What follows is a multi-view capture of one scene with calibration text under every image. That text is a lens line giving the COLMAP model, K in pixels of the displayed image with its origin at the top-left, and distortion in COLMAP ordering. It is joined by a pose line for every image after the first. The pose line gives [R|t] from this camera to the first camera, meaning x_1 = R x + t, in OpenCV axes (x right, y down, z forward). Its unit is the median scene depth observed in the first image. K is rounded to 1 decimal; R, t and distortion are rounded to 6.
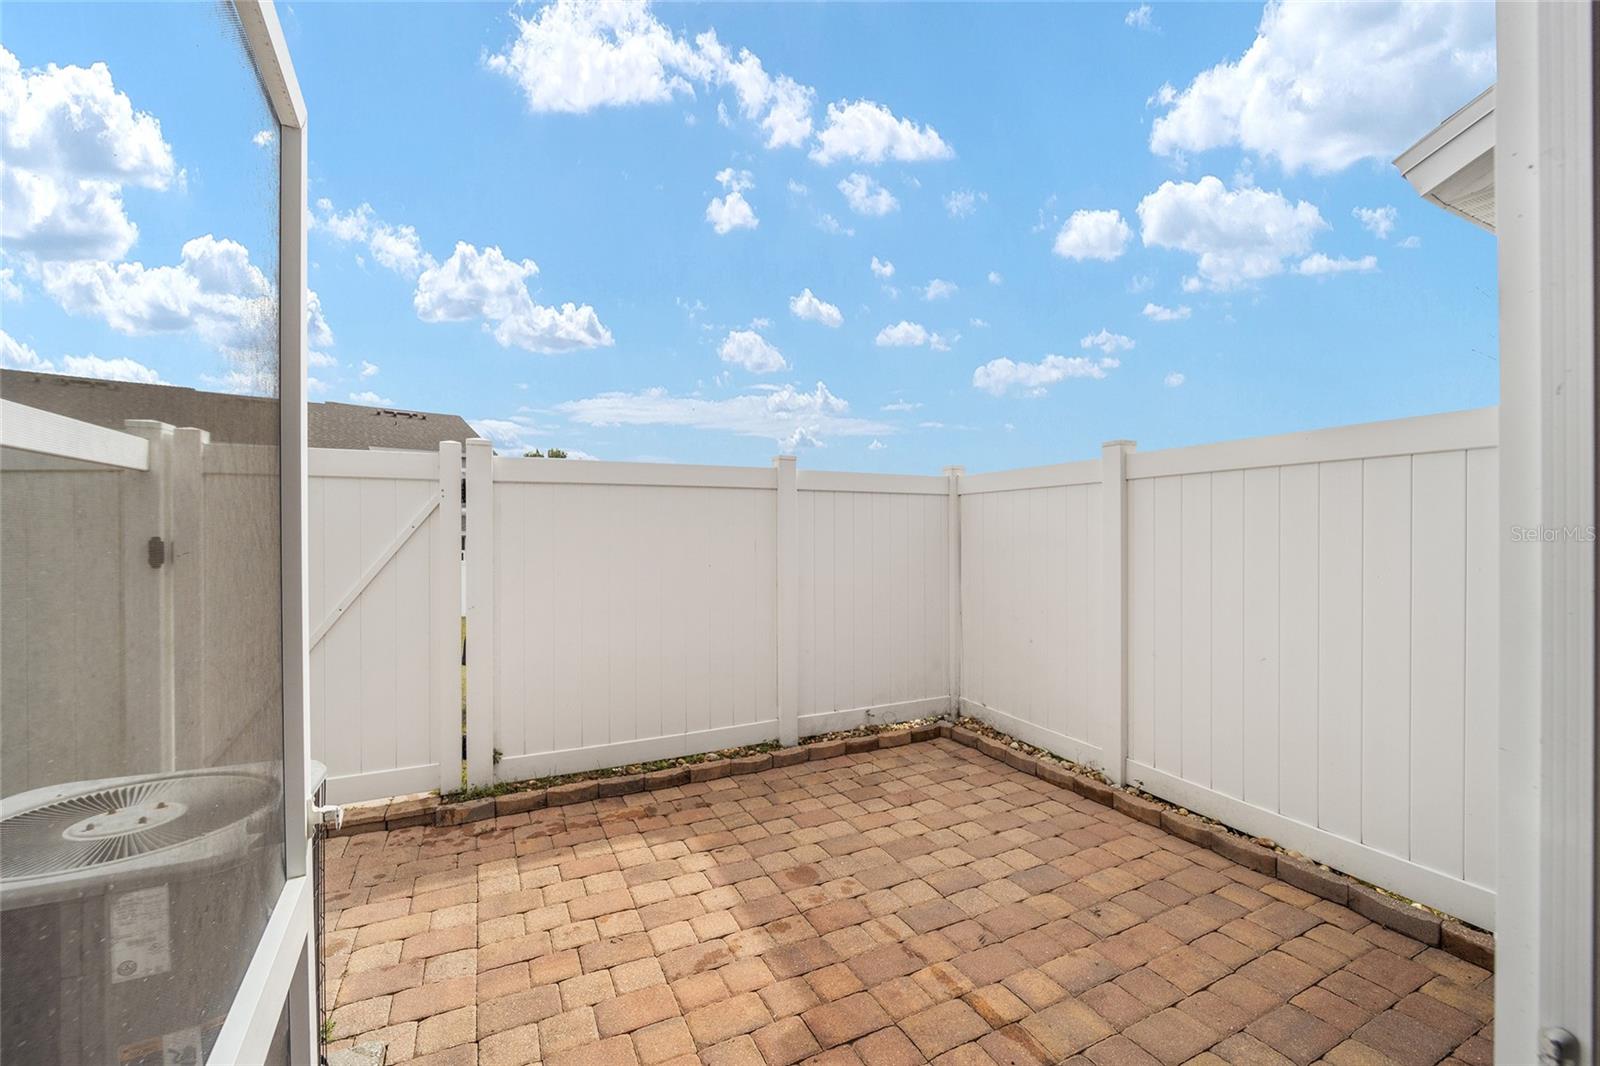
lens RADIAL K [[647.4, 0, 799.3], [0, 647.4, 531.4], [0, 0, 1]] dist [-0.012208, -0.000123]
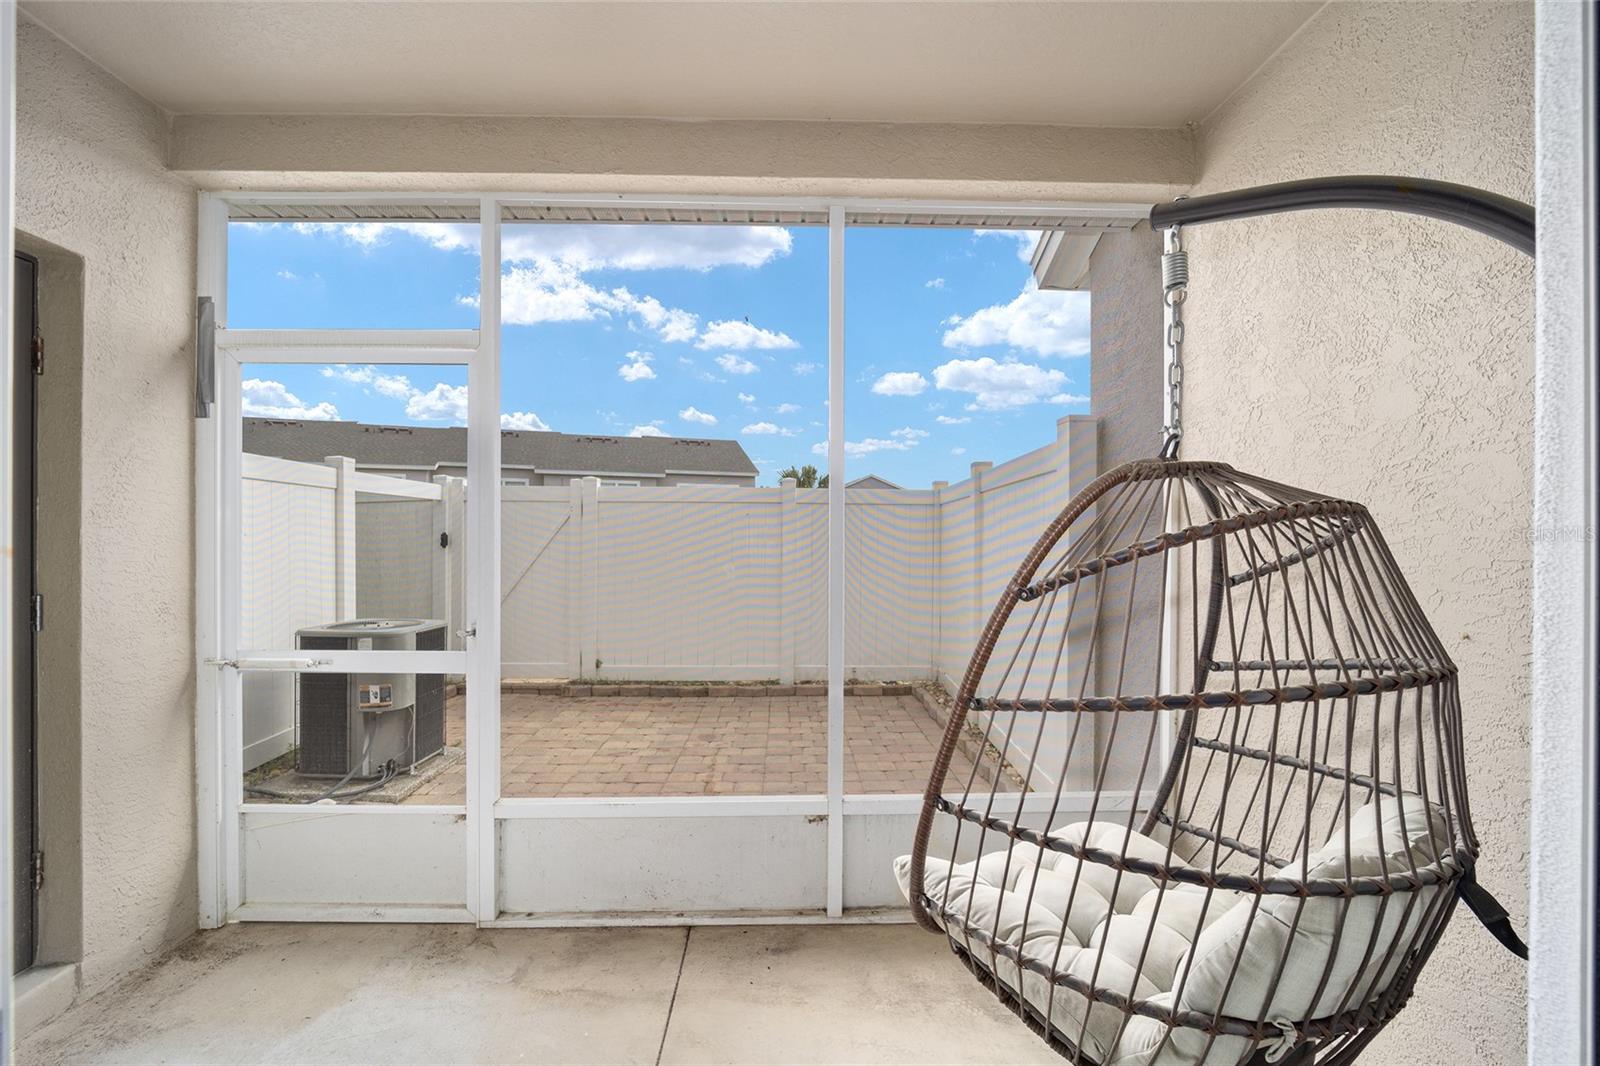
lens RADIAL K [[647.4, 0, 799.3], [0, 647.4, 531.4], [0, 0, 1]] dist [-0.012208, -0.000123]
pose [[0.906792, -0.001308, -0.421577, 0.734676], [-0.003924, 0.999926, -0.011542, 0.017927], [0.421561, 0.012121, 0.906719, -0.326879]]
